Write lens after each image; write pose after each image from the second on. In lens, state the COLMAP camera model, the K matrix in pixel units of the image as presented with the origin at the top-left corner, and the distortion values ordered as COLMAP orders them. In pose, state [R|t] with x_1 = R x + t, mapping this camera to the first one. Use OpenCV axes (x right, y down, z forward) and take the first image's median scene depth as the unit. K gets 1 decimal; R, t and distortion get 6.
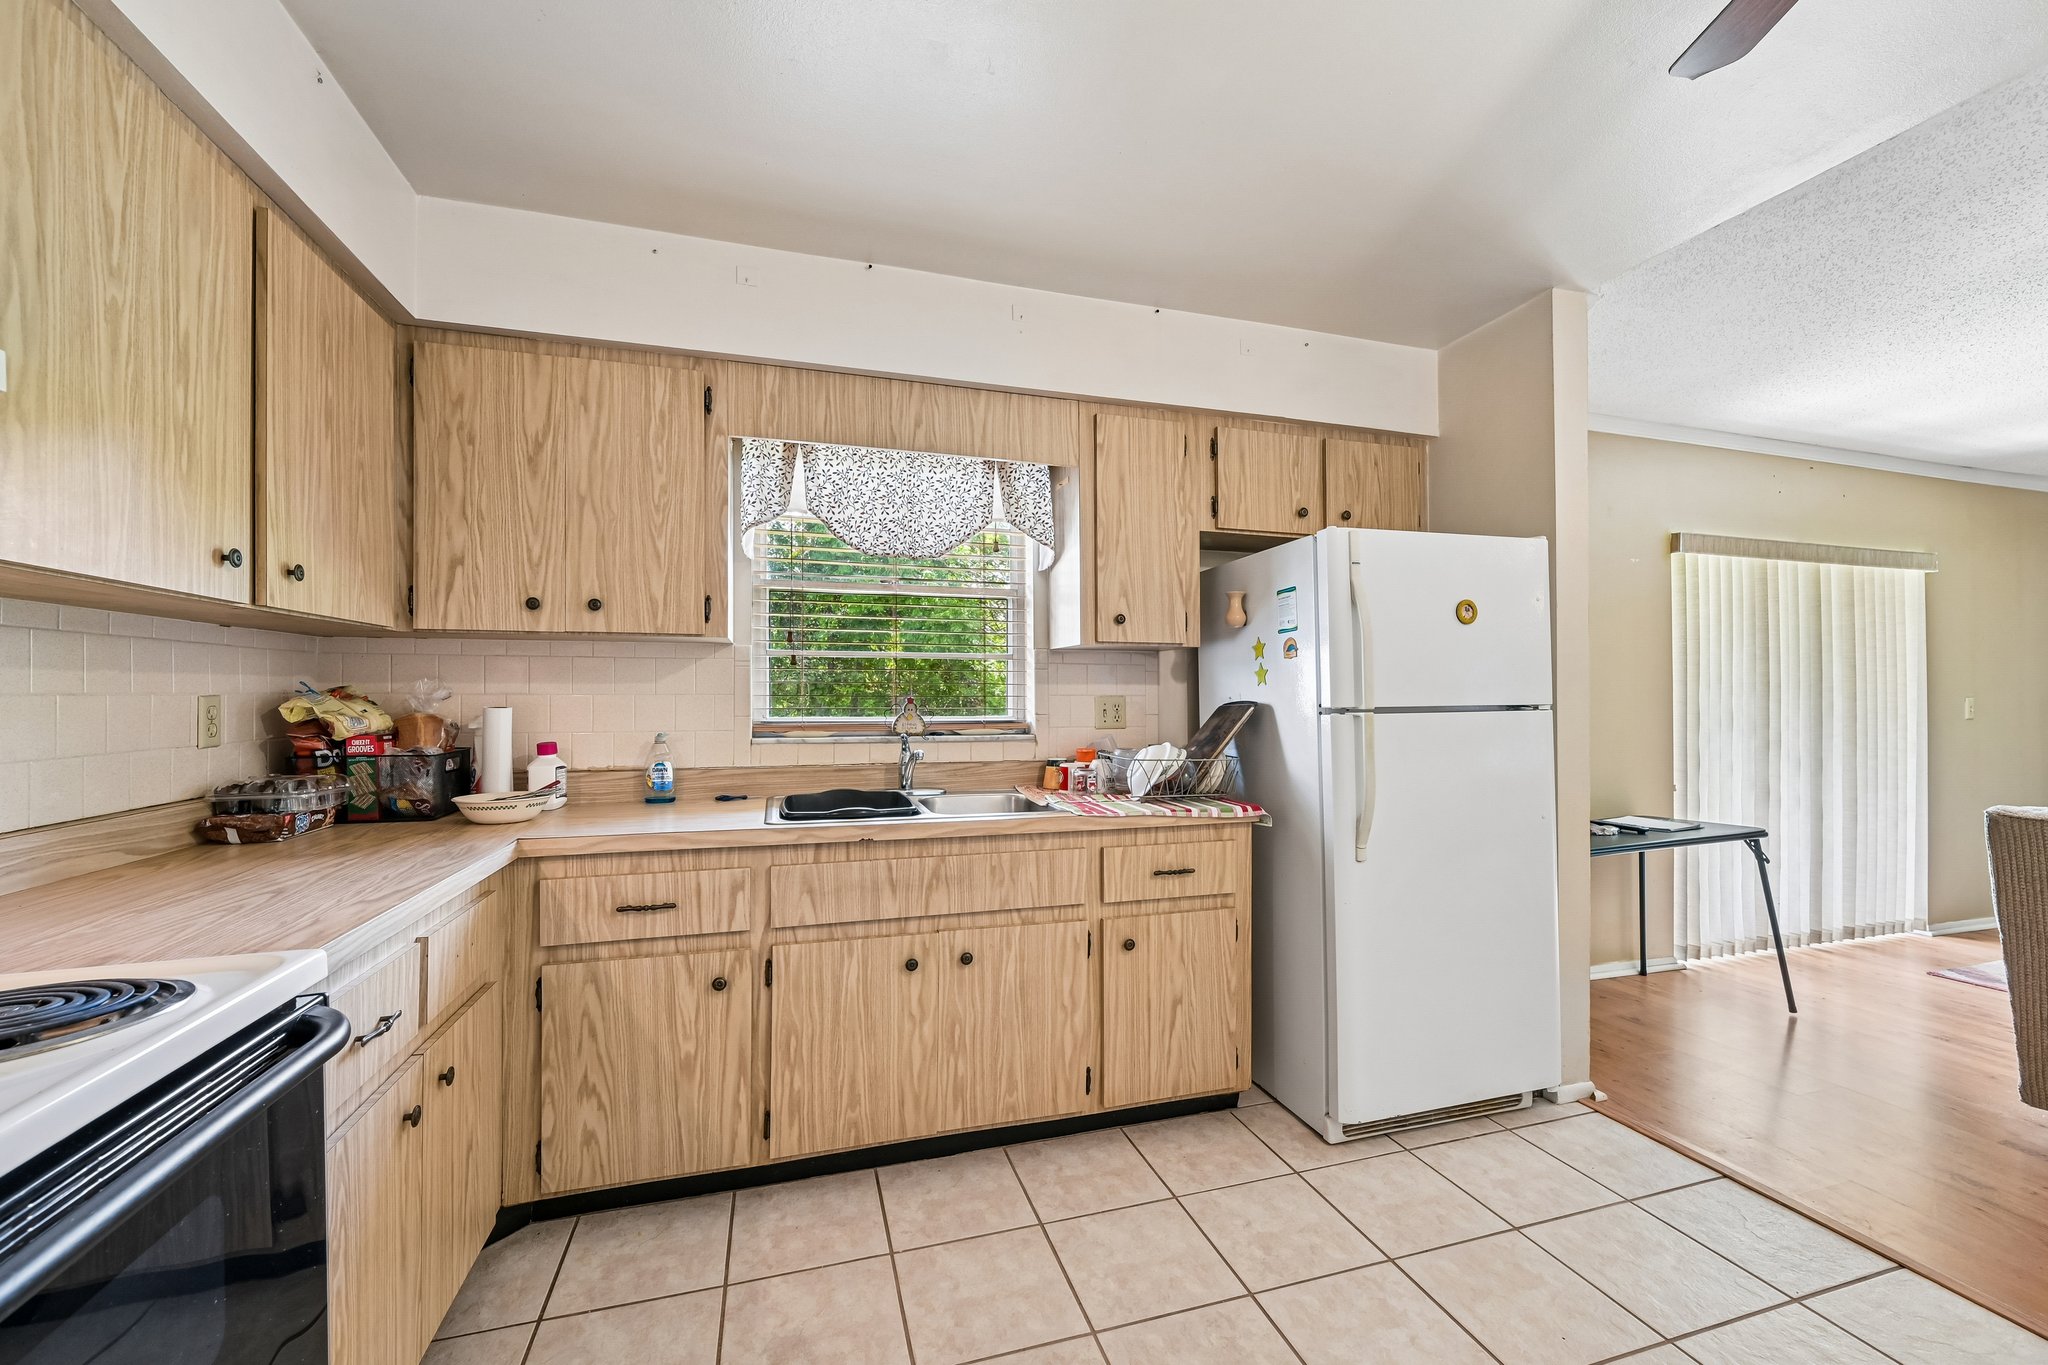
lens RADIAL K [[819.2, 0, 1027.8], [0, 819.2, 695.5], [0, 0, 1]] dist [0.000663, 0.000041]
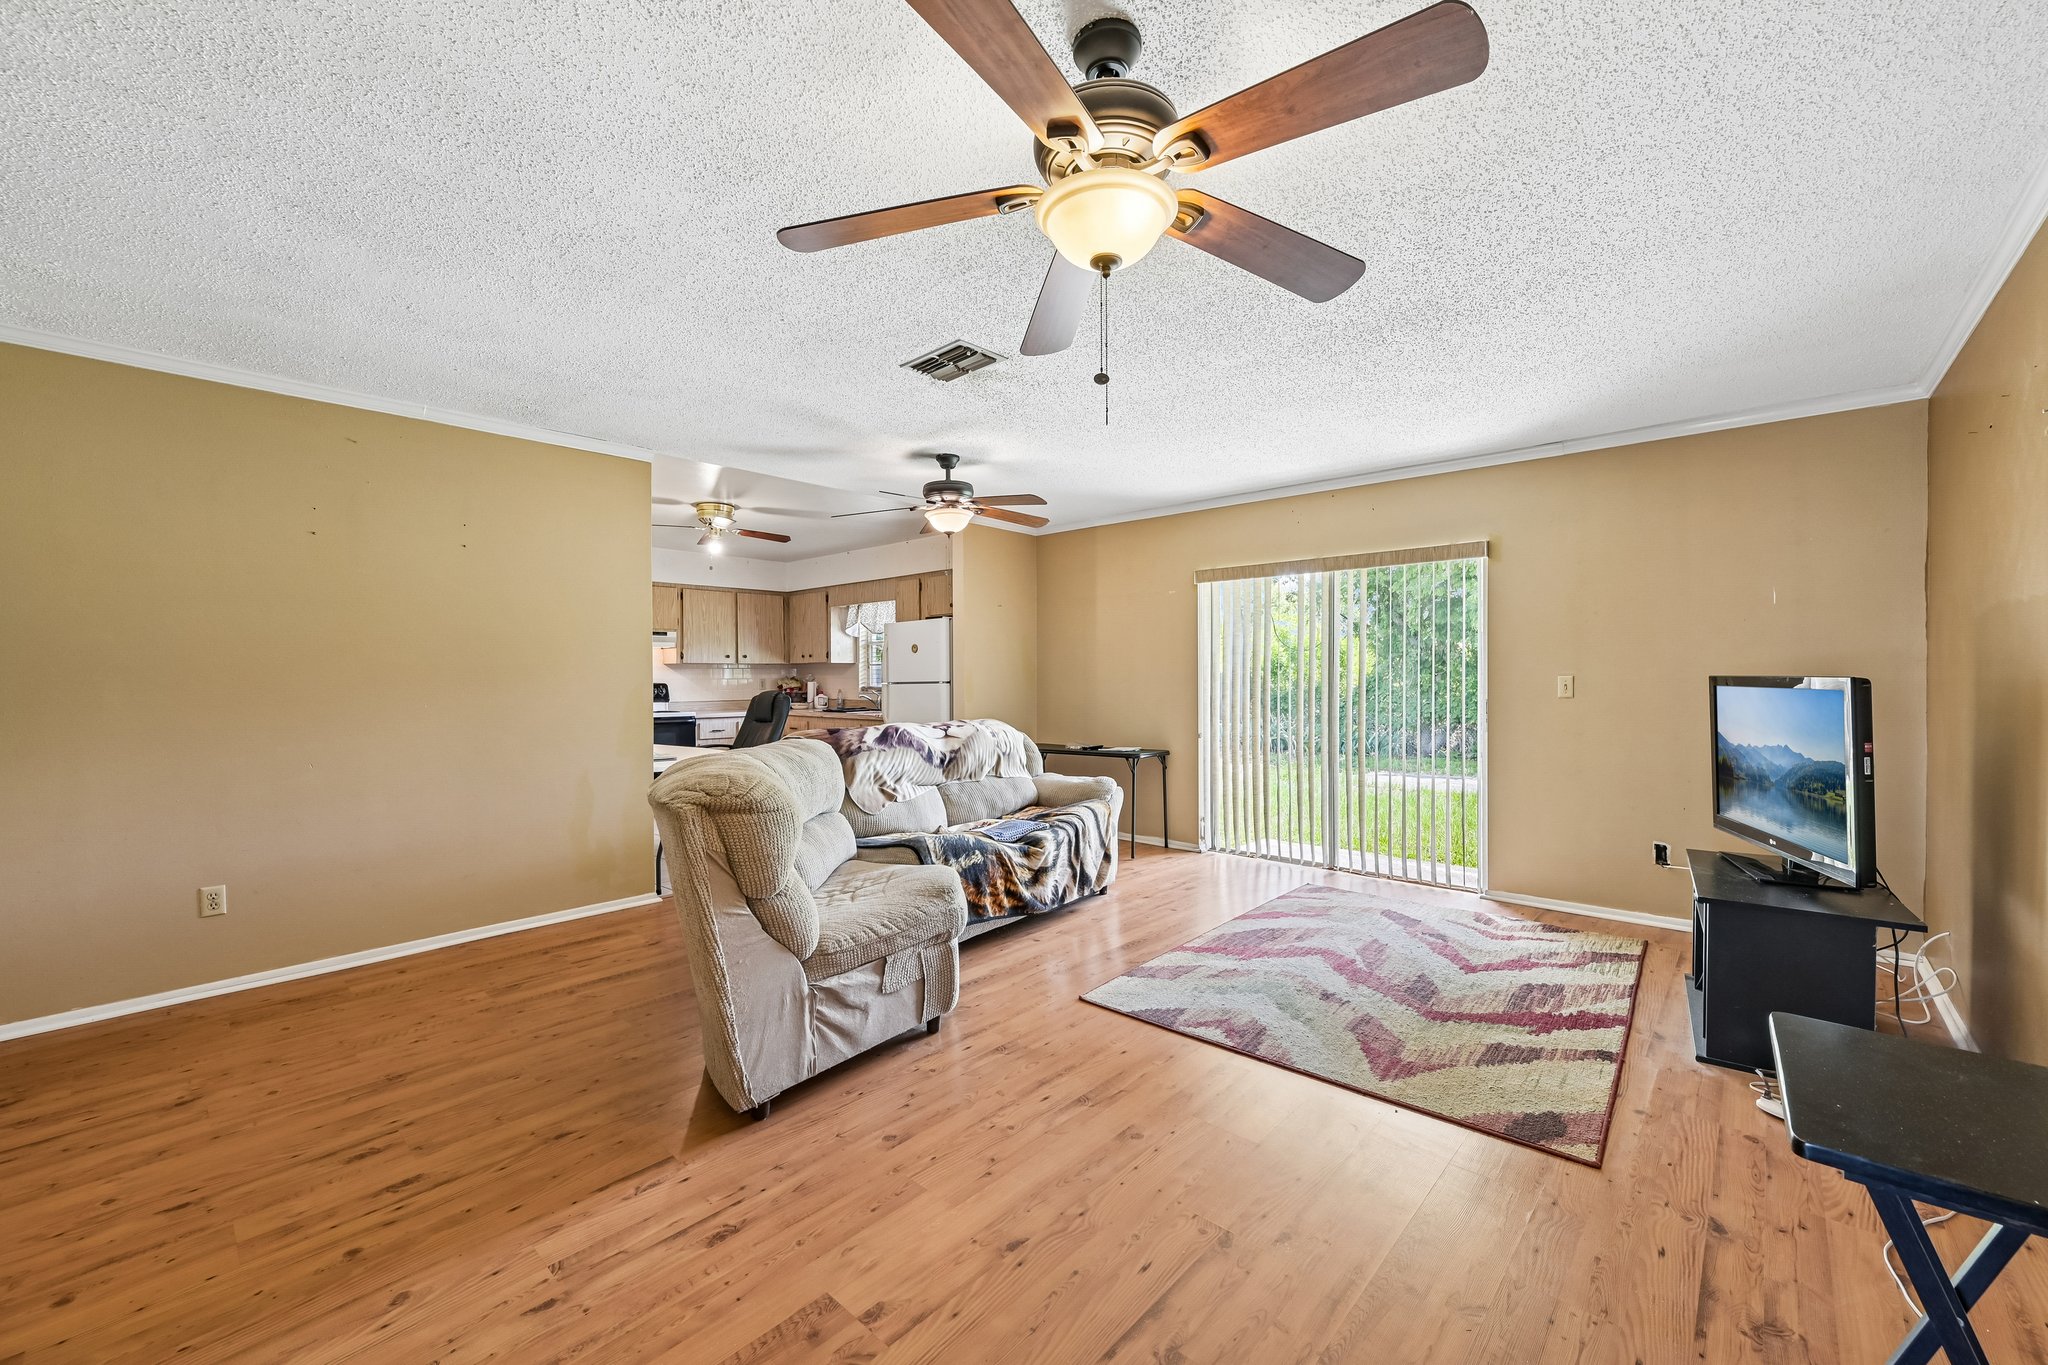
lens RADIAL K [[819.2, 0, 1027.8], [0, 819.2, 695.5], [0, 0, 1]] dist [0.000663, 0.000041]
pose [[0.512966, 0.015712, -0.858265, 3.494352], [0.006176, 0.999739, 0.021993, -0.000066], [0.858387, -0.016582, 0.512735, -0.132422]]
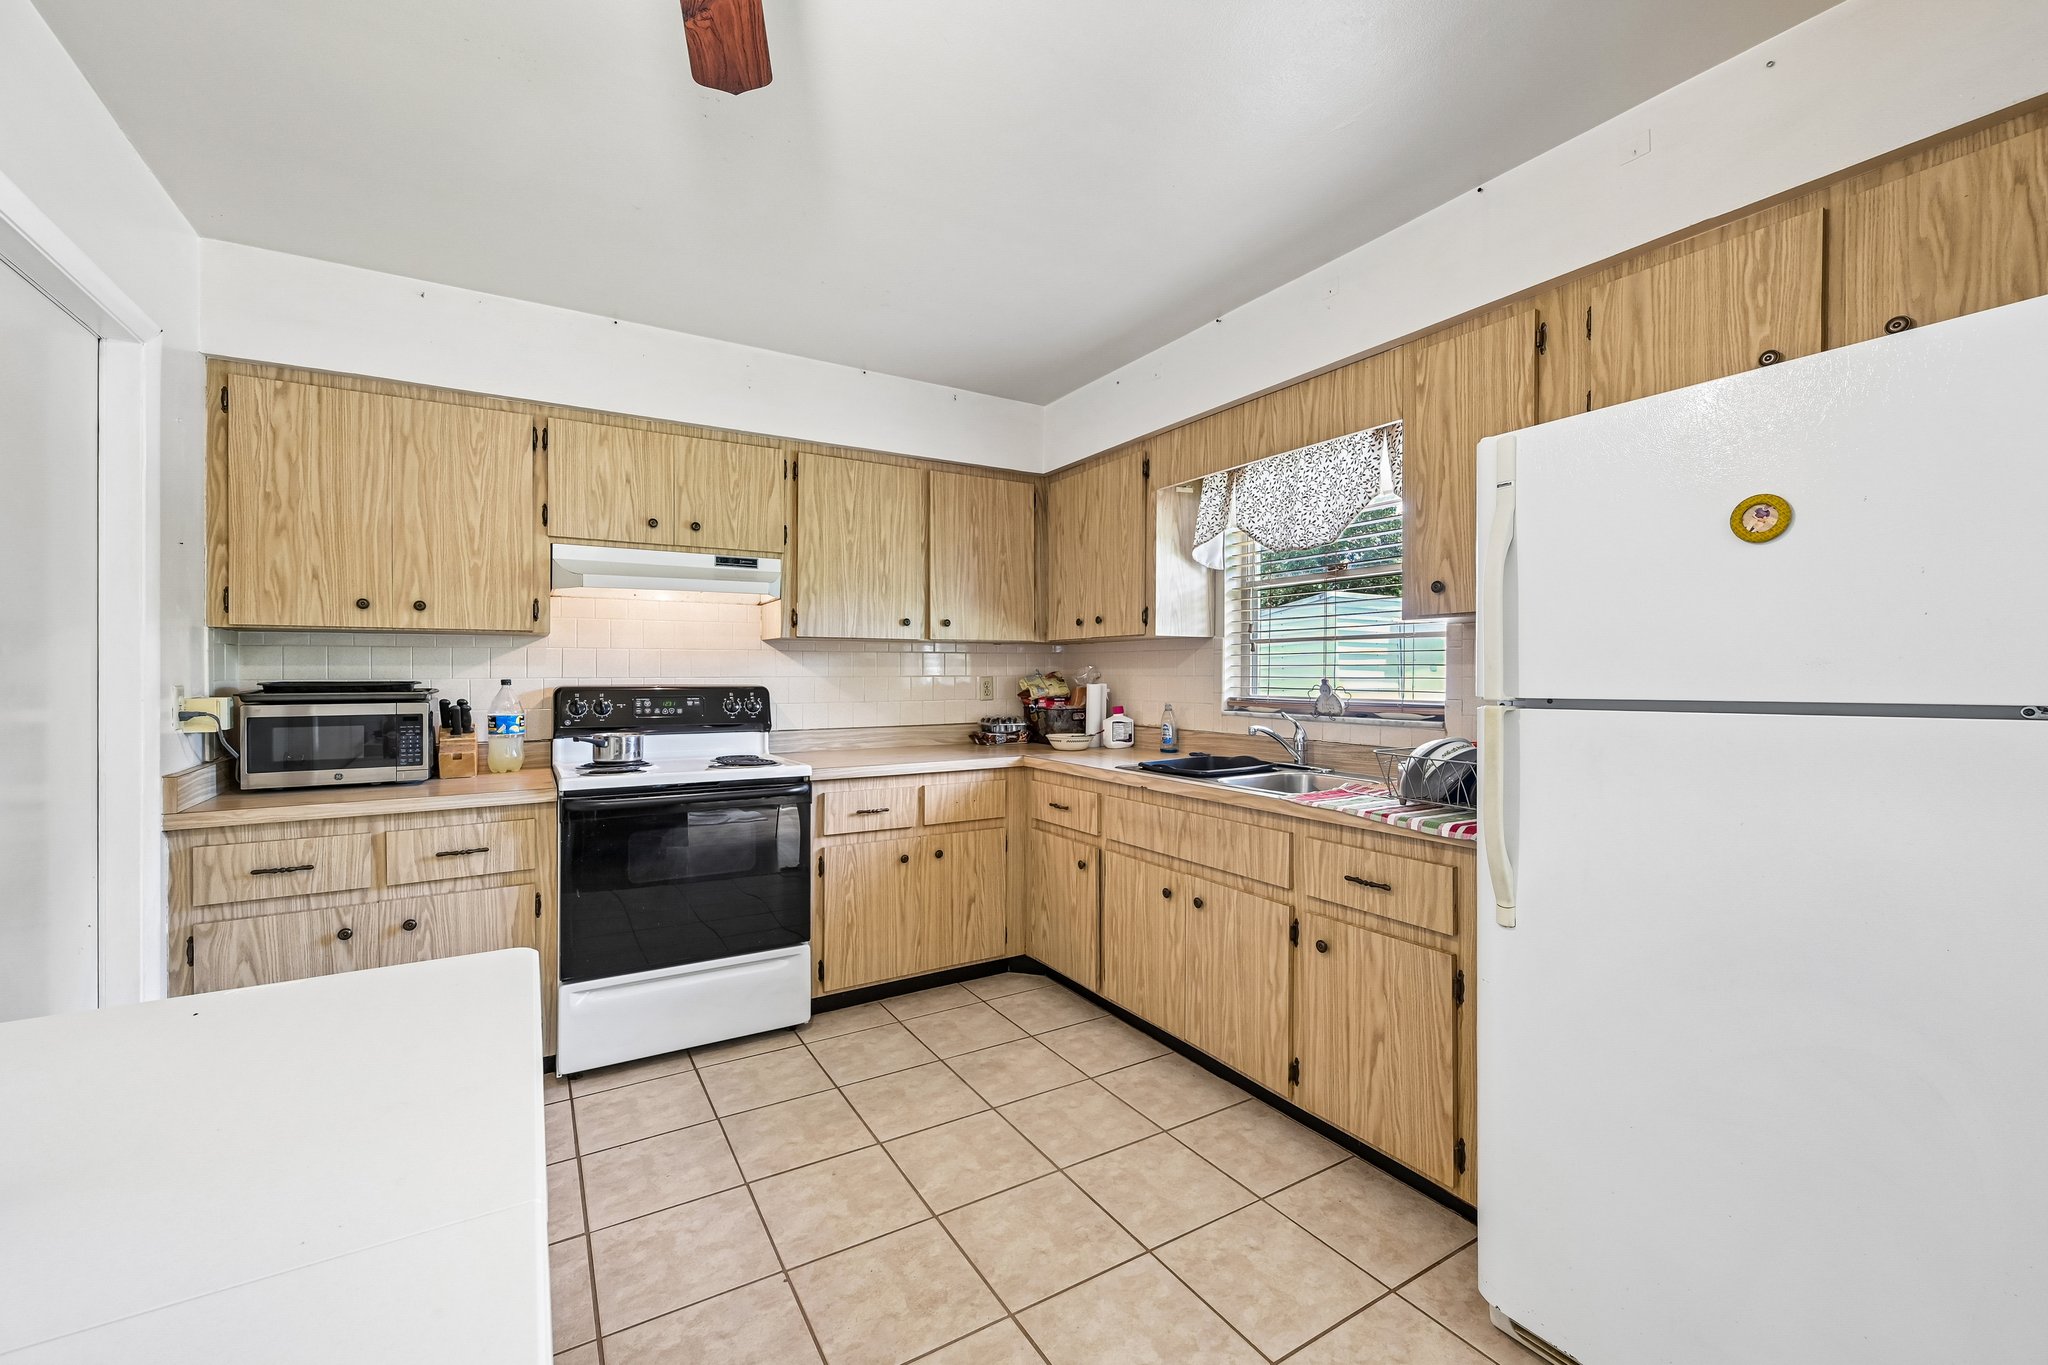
lens RADIAL K [[825.6, 0, 1019.3], [0, 825.6, 674.5], [0, 0, 1]] dist [0.000589, 0.000078]
pose [[0.248050, 0.000311, -0.968747, 1.014157], [0.001509, 0.999999, 0.000707, -0.006403], [0.968746, -0.001638, 0.248049, 0.465222]]
